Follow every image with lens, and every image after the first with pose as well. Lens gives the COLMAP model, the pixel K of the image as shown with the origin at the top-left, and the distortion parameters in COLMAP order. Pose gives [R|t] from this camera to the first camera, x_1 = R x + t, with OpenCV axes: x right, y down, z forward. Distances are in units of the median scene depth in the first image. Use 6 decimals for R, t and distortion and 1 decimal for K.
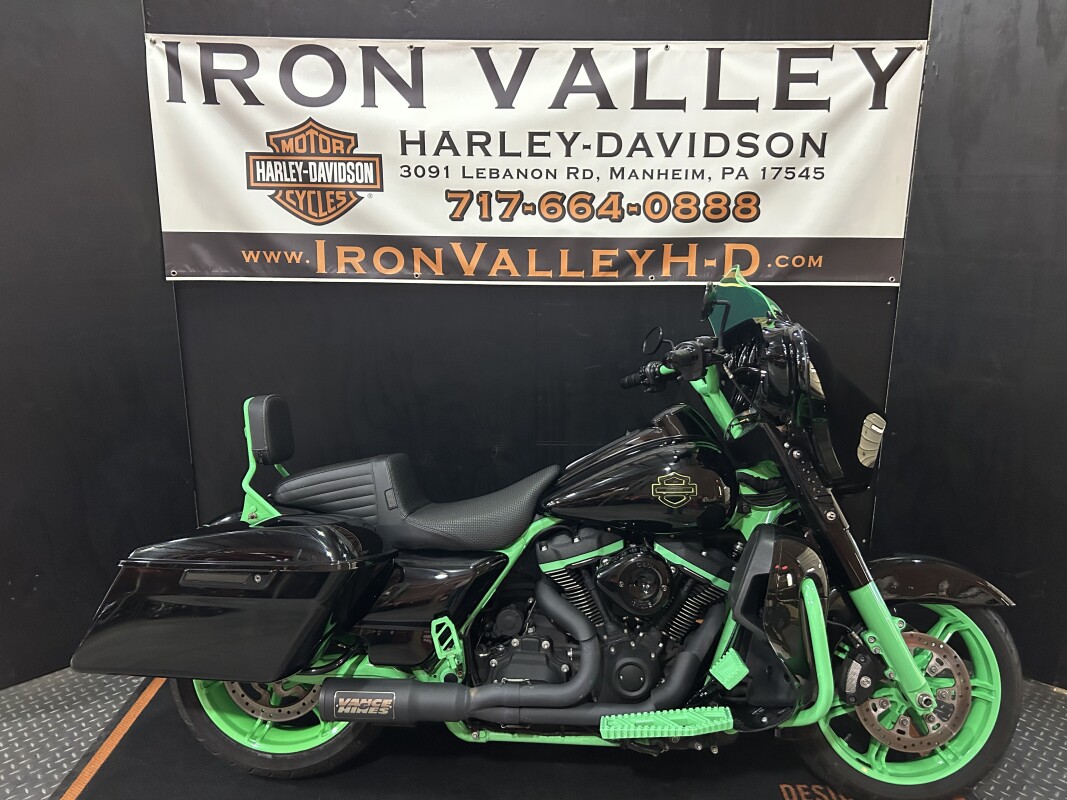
lens RADIAL K [[804.5, 0, 537.6], [0, 804.5, 403.5], [0, 0, 1]] dist [0.046422, -0.051026]
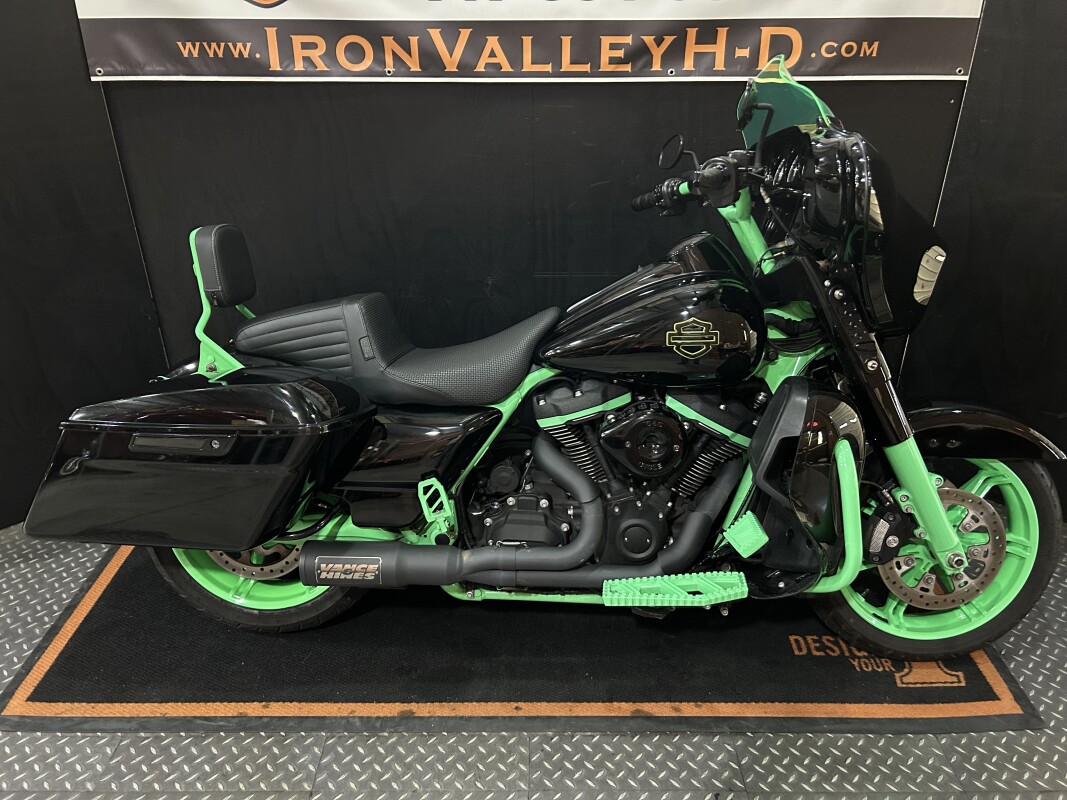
lens RADIAL K [[804.5, 0, 533.7], [0, 804.5, 402.9], [0, 0, 1]] dist [0.046422, -0.051026]
pose [[0.999940, -0.005823, -0.009300, 0.005494], [0.007824, 0.972632, 0.232218, -0.019439], [0.007694, -0.232276, 0.972619, 0.105907]]
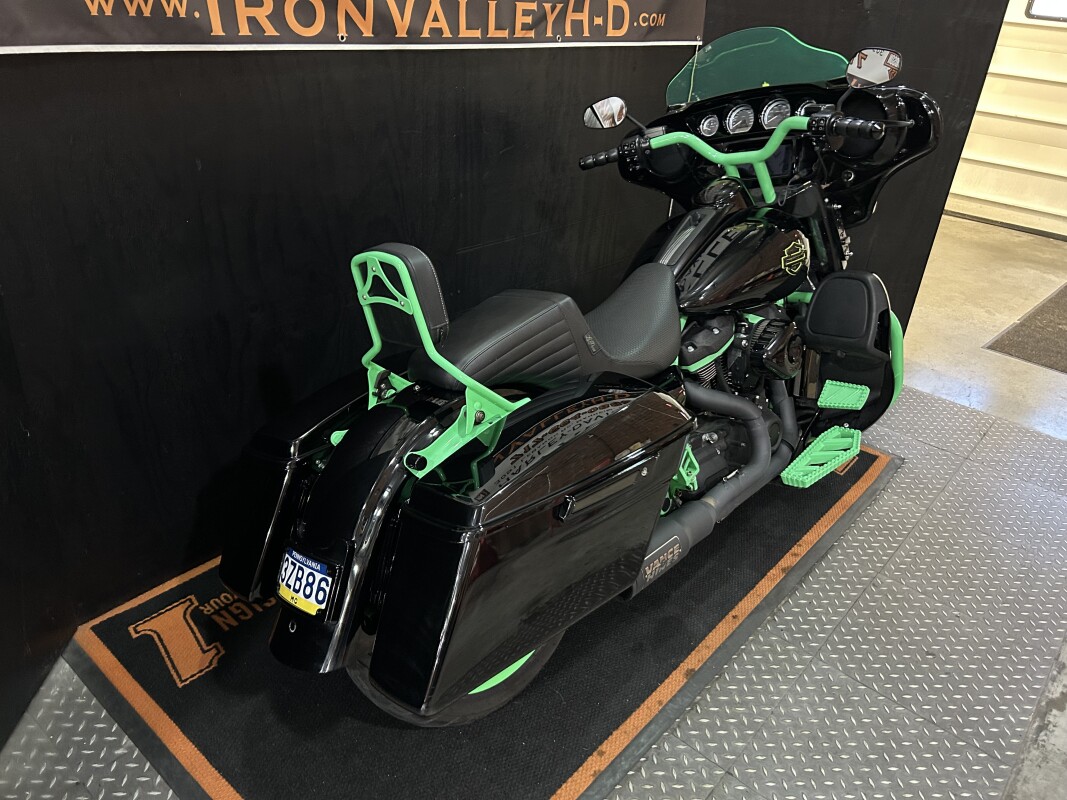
lens RADIAL K [[804.5, 0, 532.2], [0, 804.5, 393.8], [0, 0, 1]] dist [0.046422, -0.051026]
pose [[0.654504, -0.312187, 0.688596, -0.622229], [0.109891, 0.940379, 0.321887, -0.079049], [-0.748030, -0.135006, 0.649788, 0.392137]]
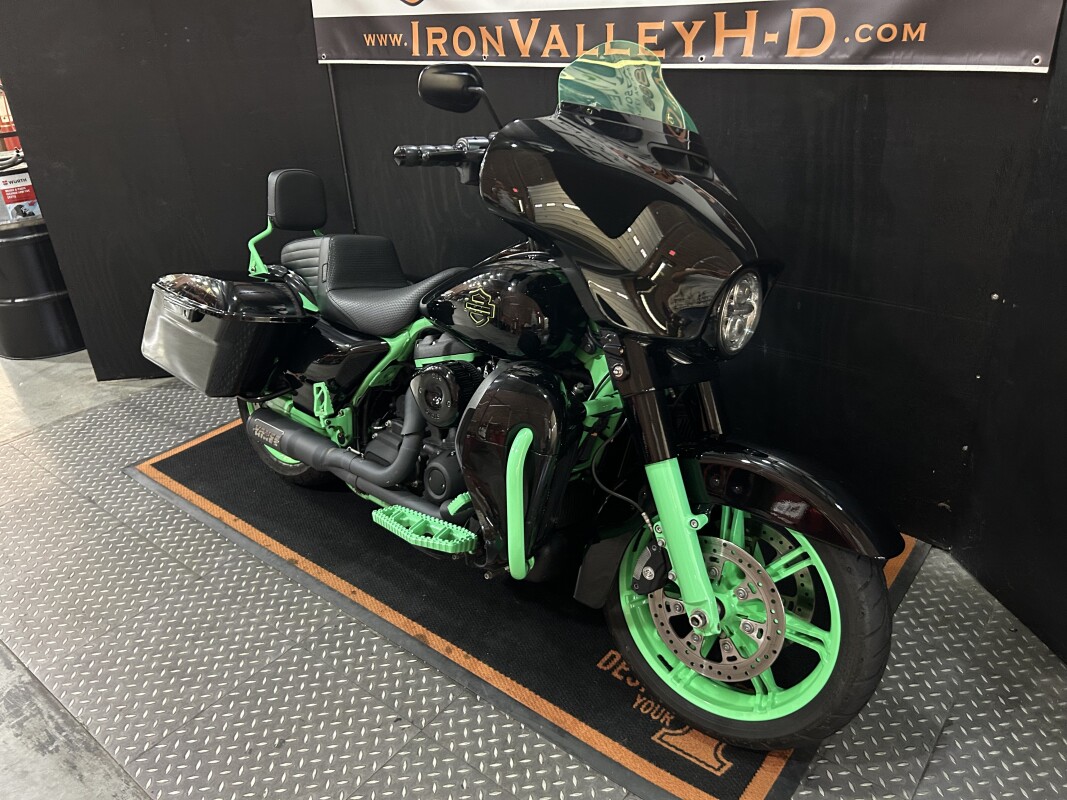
lens RADIAL K [[804.5, 0, 538.1], [0, 804.5, 389.8], [0, 0, 1]] dist [0.046422, -0.051026]
pose [[0.775288, 0.235907, -0.585897, 0.570924], [-0.095573, 0.960765, 0.260377, -0.034858], [0.624335, -0.145871, 0.767416, 0.236593]]
